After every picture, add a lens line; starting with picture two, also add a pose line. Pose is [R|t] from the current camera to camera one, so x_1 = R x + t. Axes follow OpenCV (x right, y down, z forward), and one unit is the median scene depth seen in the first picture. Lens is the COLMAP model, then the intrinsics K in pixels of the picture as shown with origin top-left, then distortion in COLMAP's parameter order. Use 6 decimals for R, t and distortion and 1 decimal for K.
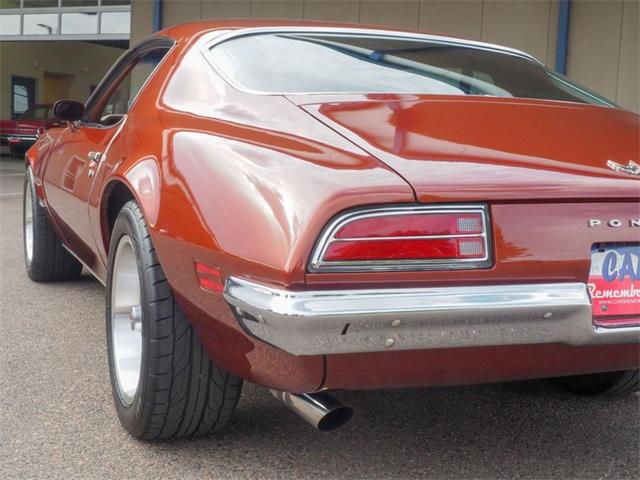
lens RADIAL K [[916.6, 0, 320.0], [0, 916.6, 240.0], [0, 0, 1]] dist [0.023899, 0.044530]
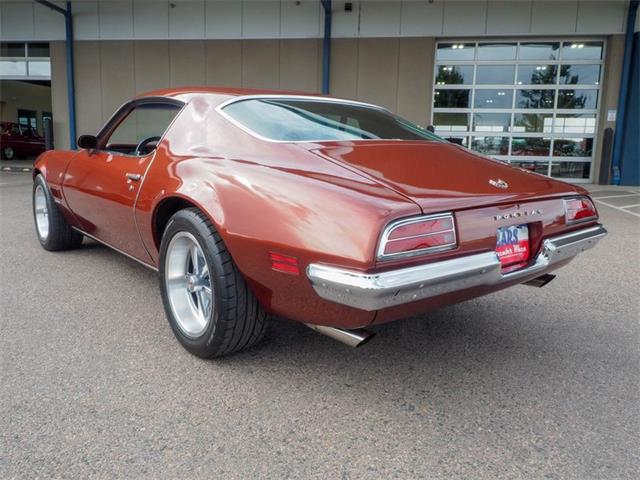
lens RADIAL K [[528.9, 0, 319.0], [0, 528.9, 234.0], [0, 0, 1]] dist [0.004400, 0.002983]
pose [[0.958521, -0.064439, 0.277640, -0.312463], [0.044727, 0.996046, 0.076761, -0.077522], [-0.281489, -0.061159, 0.957613, 0.093276]]
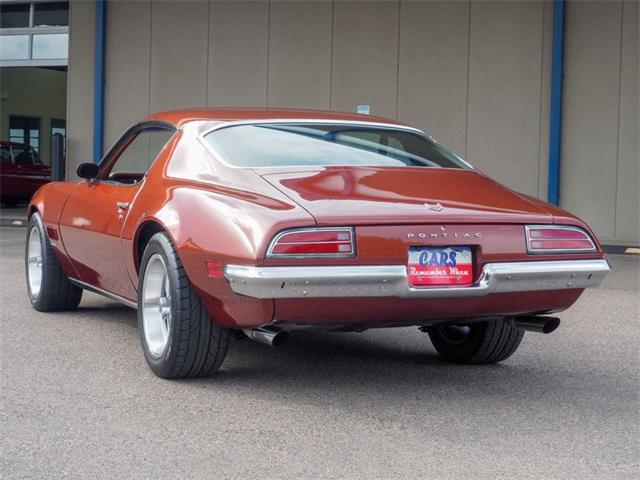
lens RADIAL K [[1323.6, 0, 286.4], [0, 1323.6, 238.8], [0, 0, 1]] dist [0.083675, 0.034656]
pose [[0.999761, -0.018750, -0.011276, 0.061021], [0.018075, 0.998197, -0.057229, 0.138610], [0.012329, 0.057012, 0.998297, -1.741618]]
